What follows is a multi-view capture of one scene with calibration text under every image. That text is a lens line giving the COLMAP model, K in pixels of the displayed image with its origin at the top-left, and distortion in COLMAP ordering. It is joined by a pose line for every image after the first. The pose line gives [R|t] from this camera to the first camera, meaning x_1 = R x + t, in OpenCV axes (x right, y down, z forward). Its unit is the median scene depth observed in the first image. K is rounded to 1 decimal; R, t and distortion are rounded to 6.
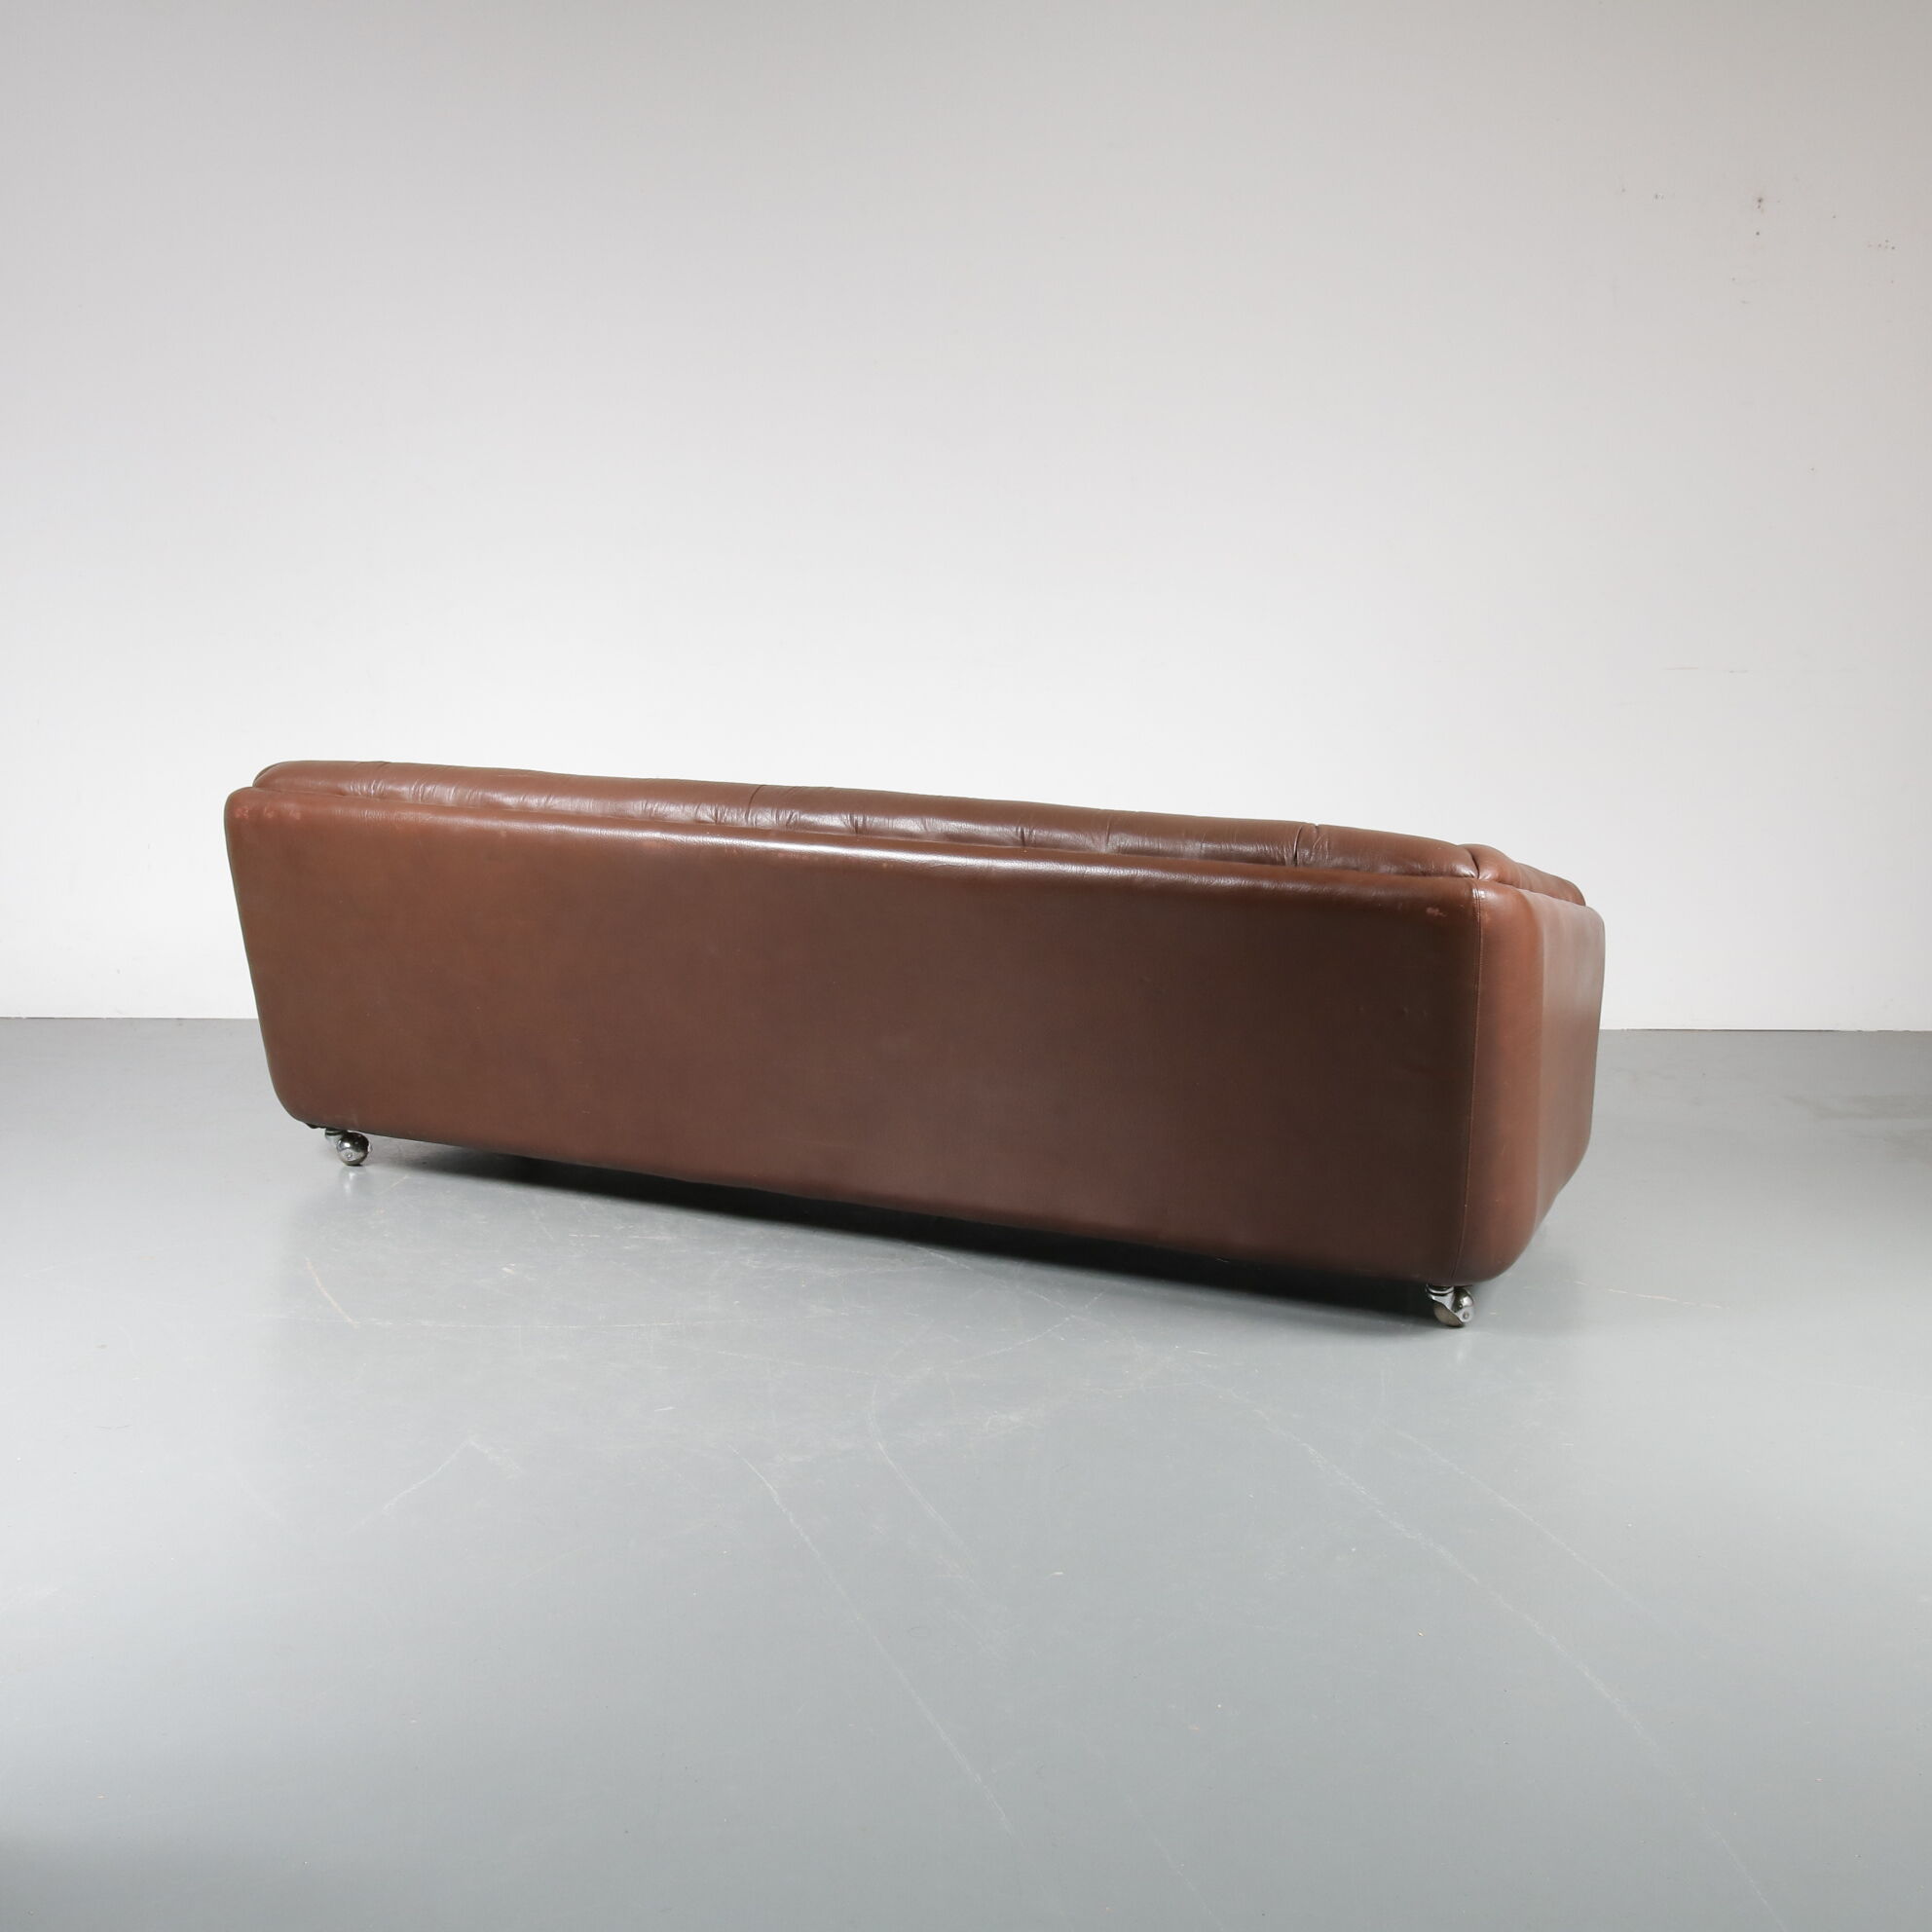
lens RADIAL K [[2394.3, 0, 966.0], [0, 2394.3, 966.0], [0, 0, 1]] dist [-0.036889, 0.092183]
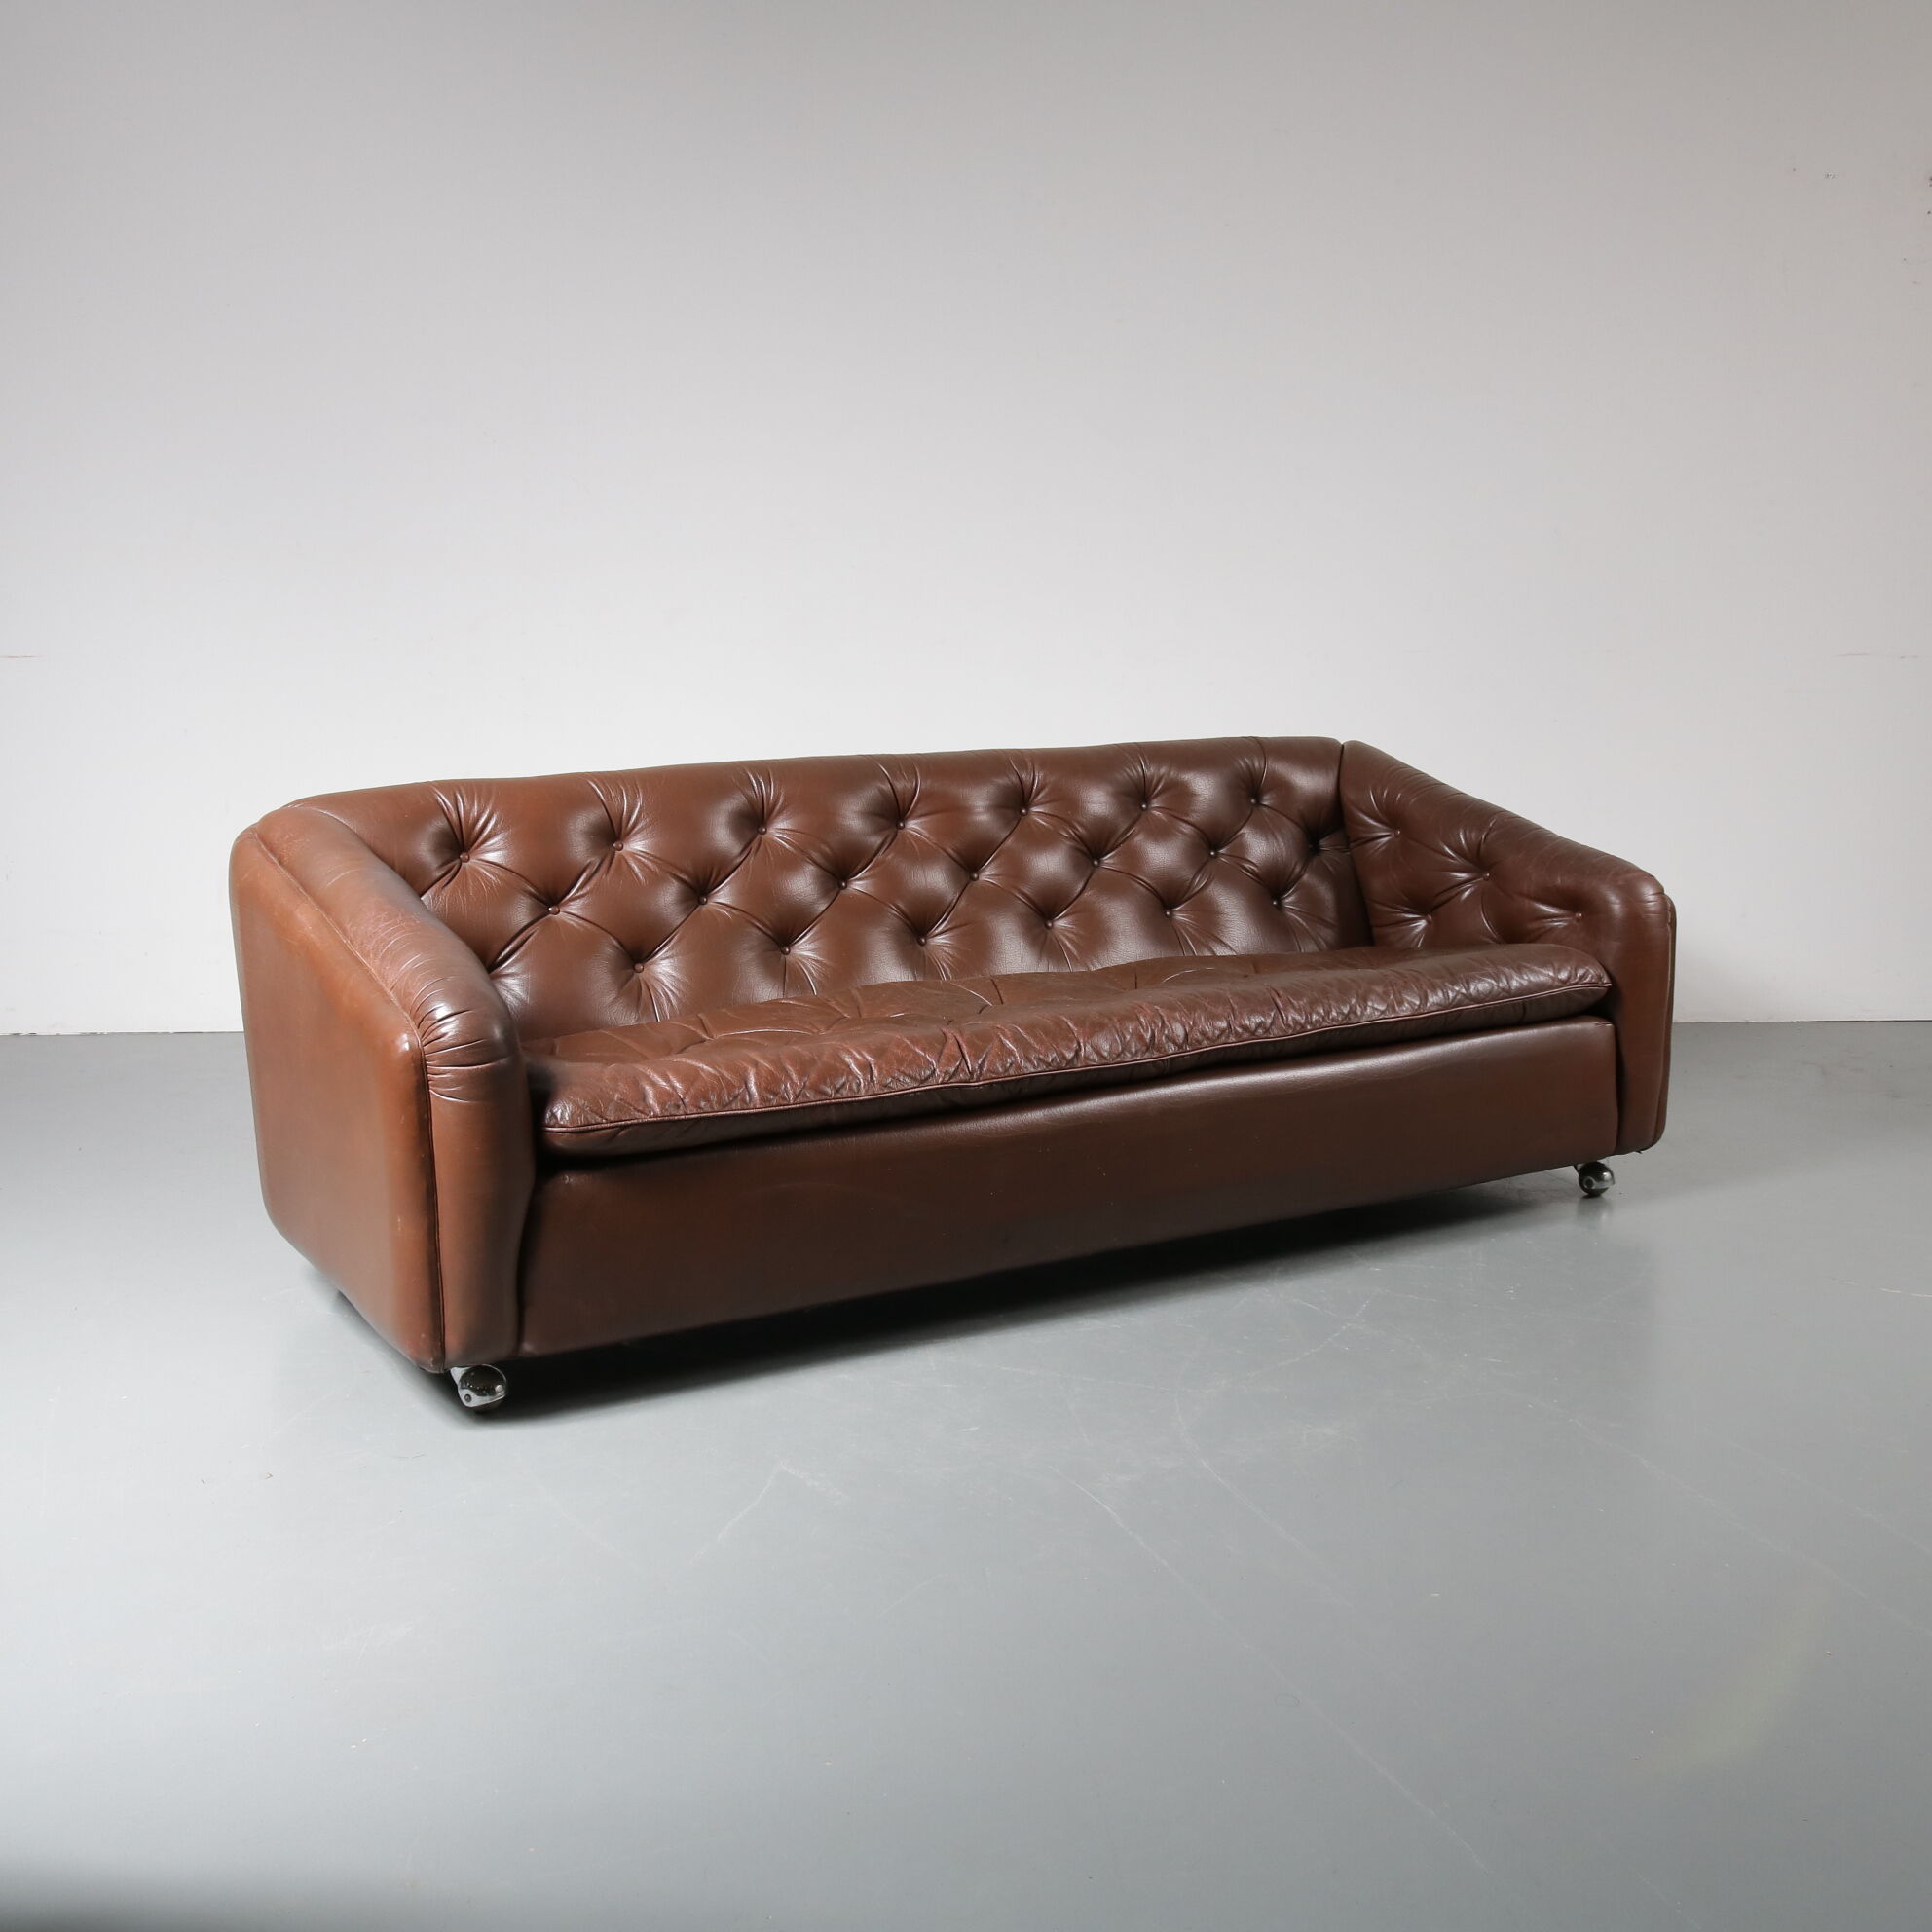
lens RADIAL K [[2394.3, 0, 966.0], [0, 2394.3, 966.0], [0, 0, 1]] dist [-0.036889, 0.092183]
pose [[0.999851, -0.013519, 0.010738, -0.140375], [0.013531, 0.999908, -0.001071, -0.000483], [-0.010723, 0.001216, 0.999942, 0.035494]]
